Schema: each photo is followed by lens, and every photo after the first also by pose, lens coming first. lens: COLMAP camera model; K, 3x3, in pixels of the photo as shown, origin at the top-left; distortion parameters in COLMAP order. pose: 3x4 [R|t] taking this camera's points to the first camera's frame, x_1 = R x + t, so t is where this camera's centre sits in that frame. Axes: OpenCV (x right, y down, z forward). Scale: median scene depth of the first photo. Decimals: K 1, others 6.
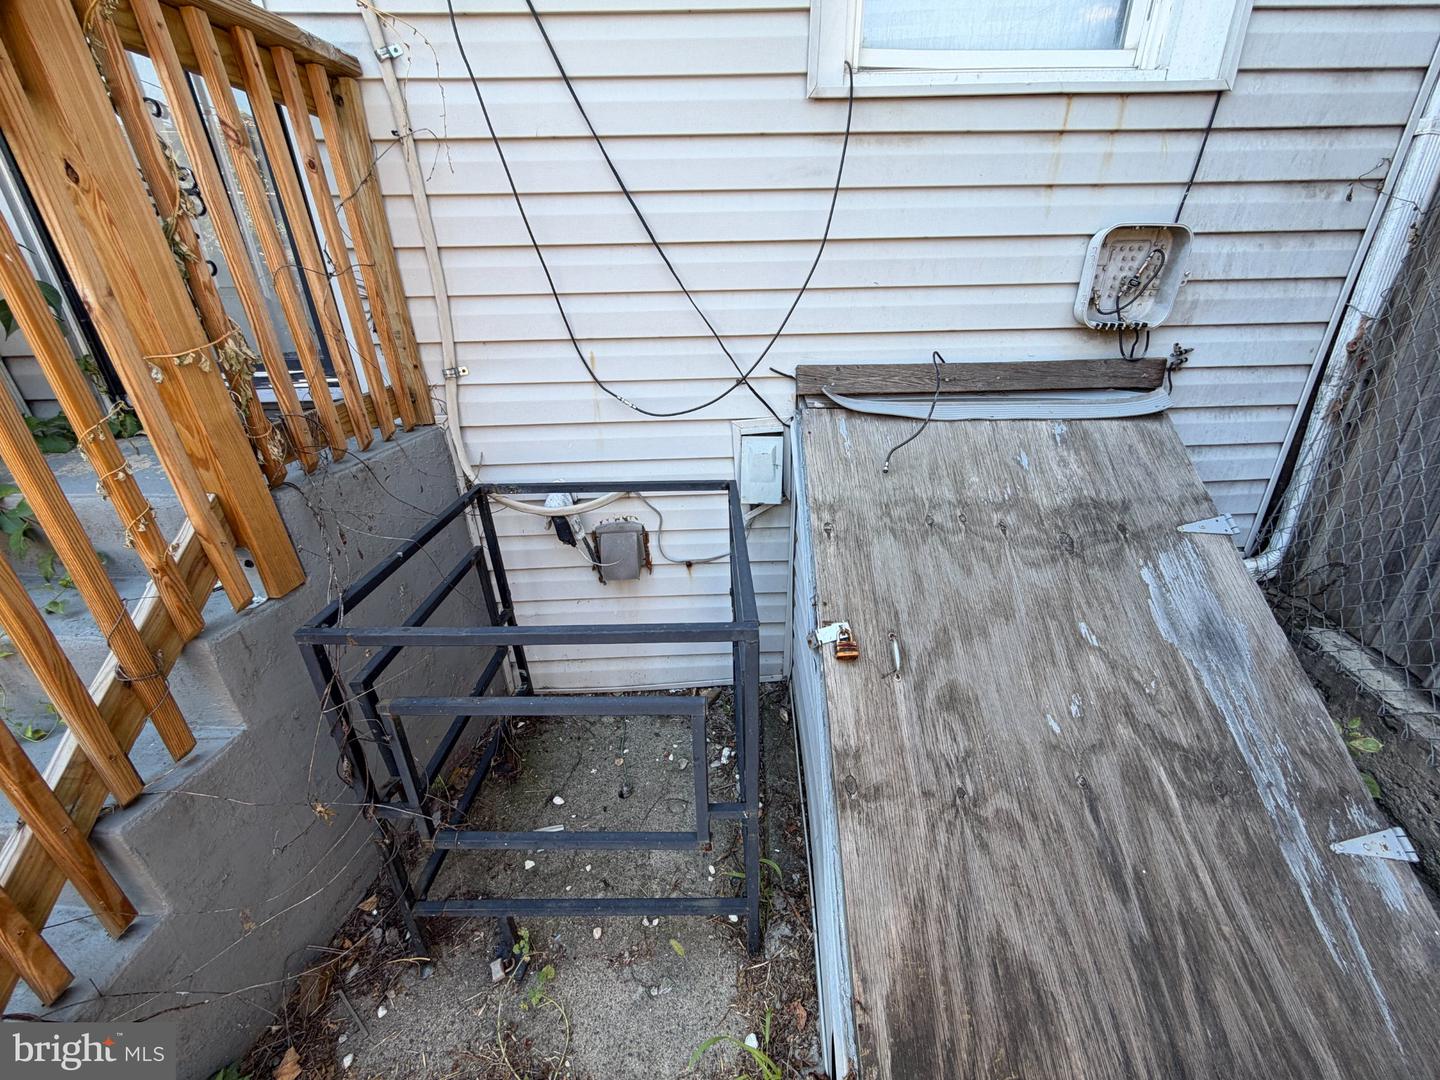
lens RADIAL K [[573.2, 0, 717.6], [0, 573.2, 544.9], [0, 0, 1]] dist [0.000443, 0.000201]
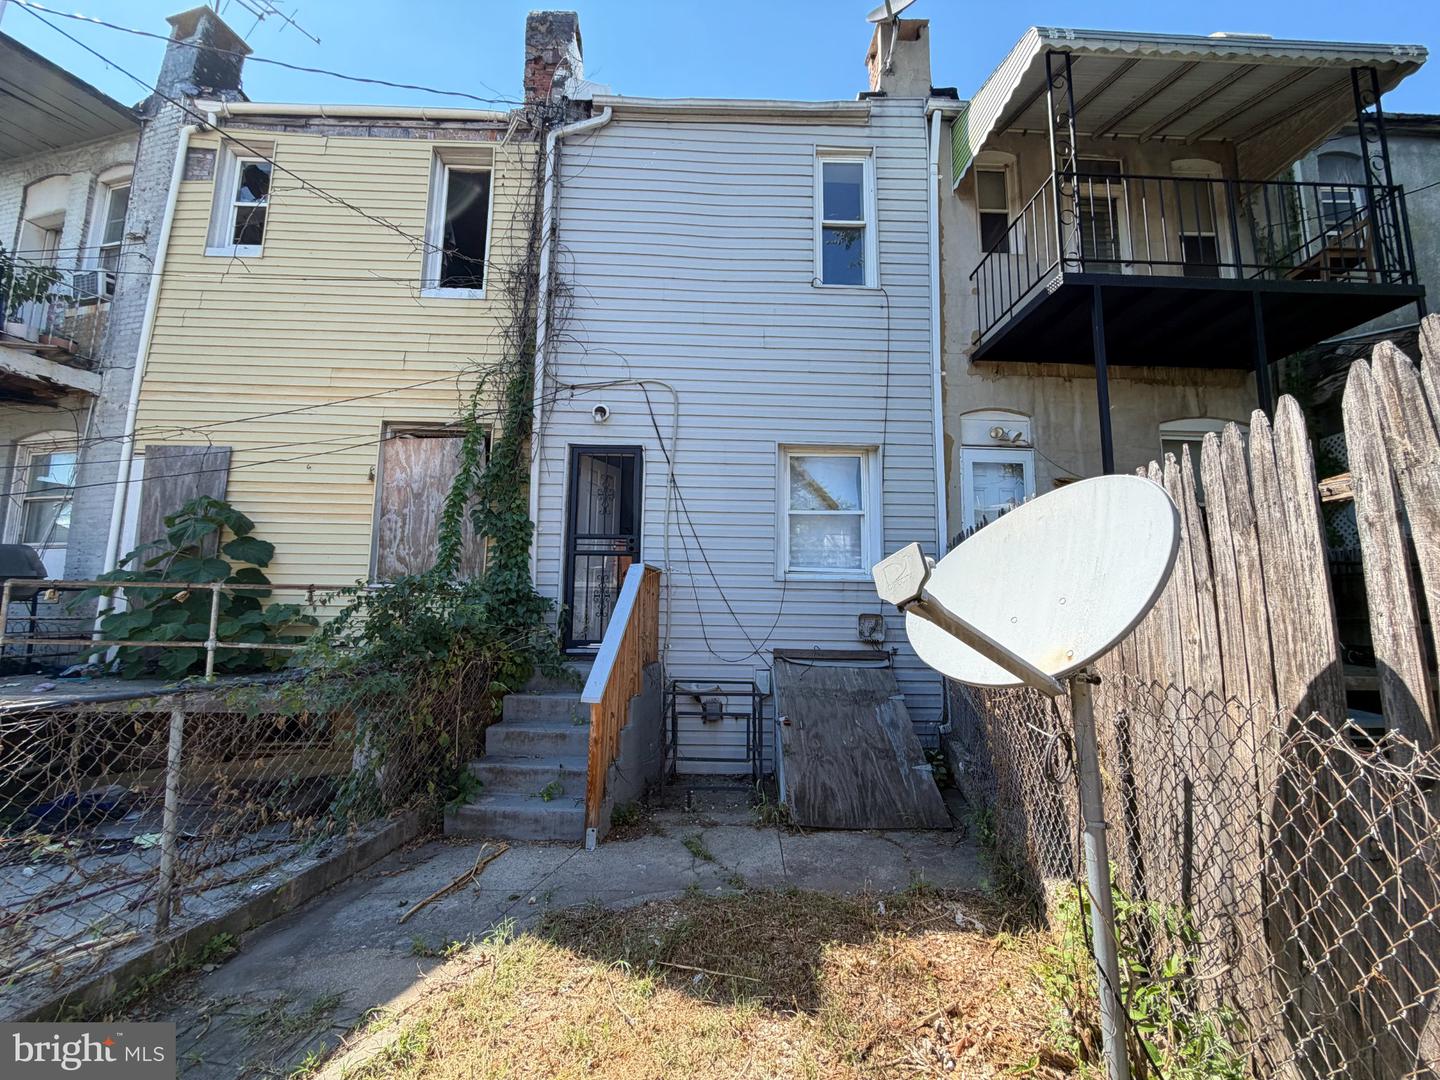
lens RADIAL K [[573.2, 0, 718.1], [0, 573.2, 539.7], [0, 0, 1]] dist [0.000443, 0.000201]
pose [[0.999253, 0.037302, -0.010104, -0.165381], [-0.036981, 0.847030, -0.530257, 0.899685], [-0.011221, 0.530235, 0.847777, -2.075079]]
